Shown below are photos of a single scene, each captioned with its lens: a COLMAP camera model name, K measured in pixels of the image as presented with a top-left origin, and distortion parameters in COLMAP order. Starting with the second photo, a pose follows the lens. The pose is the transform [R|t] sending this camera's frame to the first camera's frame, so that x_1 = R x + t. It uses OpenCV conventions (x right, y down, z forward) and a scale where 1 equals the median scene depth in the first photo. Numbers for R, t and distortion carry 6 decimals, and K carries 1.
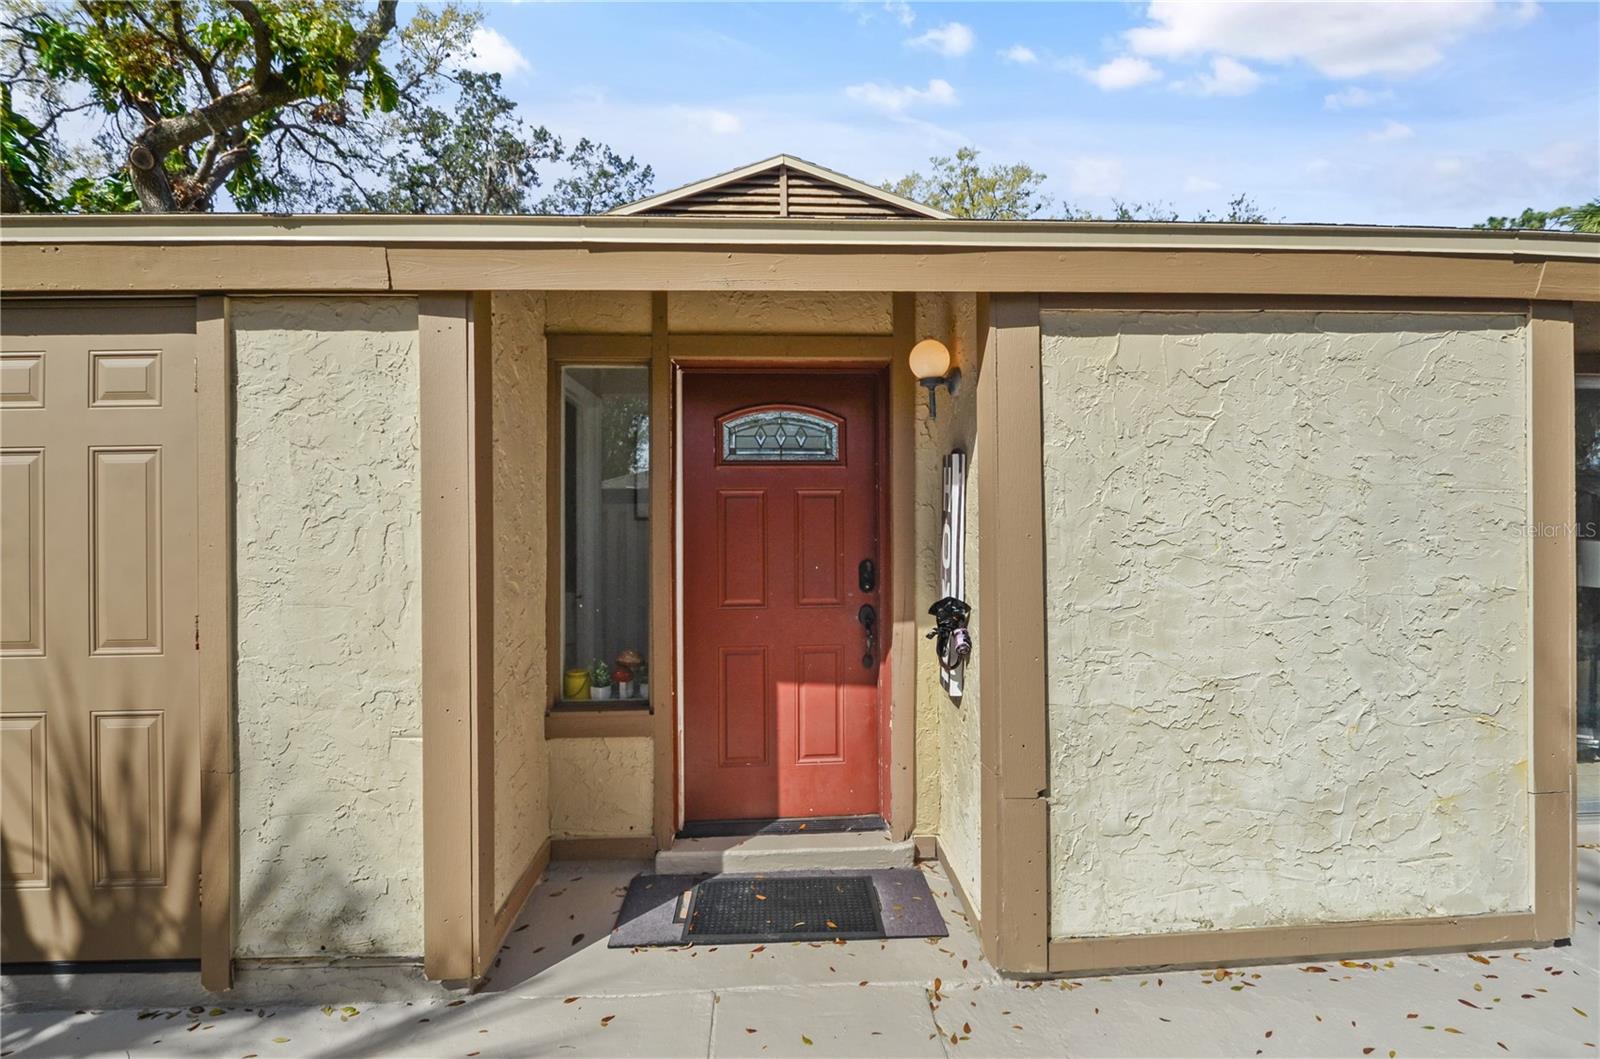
lens RADIAL K [[748.2, 0, 663.8], [0, 748.2, 506.6], [0, 0, 1]] dist [-0.000448, -0.014142]
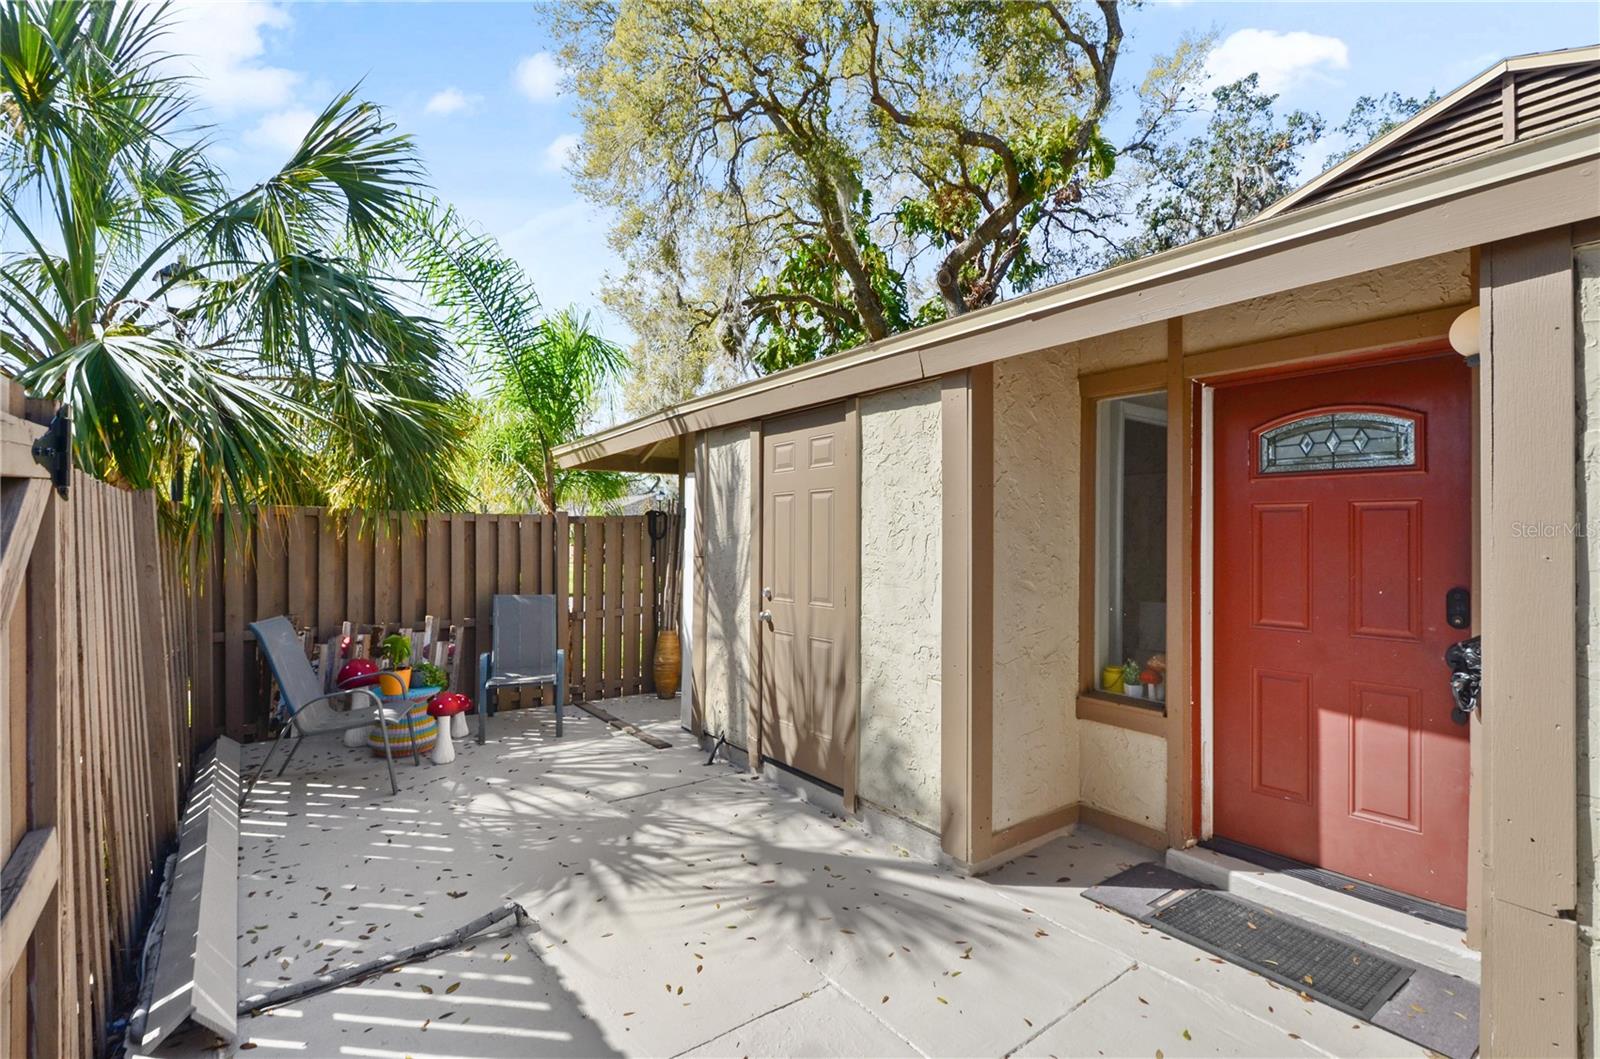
lens RADIAL K [[741.5, 0, 801.8], [0, 741.5, 515.8], [0, 0, 1]] dist [-0.003282, -0.000596]
pose [[0.552479, -0.011739, -0.833444, 0.563926], [0.000901, 0.999909, -0.013487, 0.005071], [0.833526, 0.006701, 0.552439, -0.015175]]
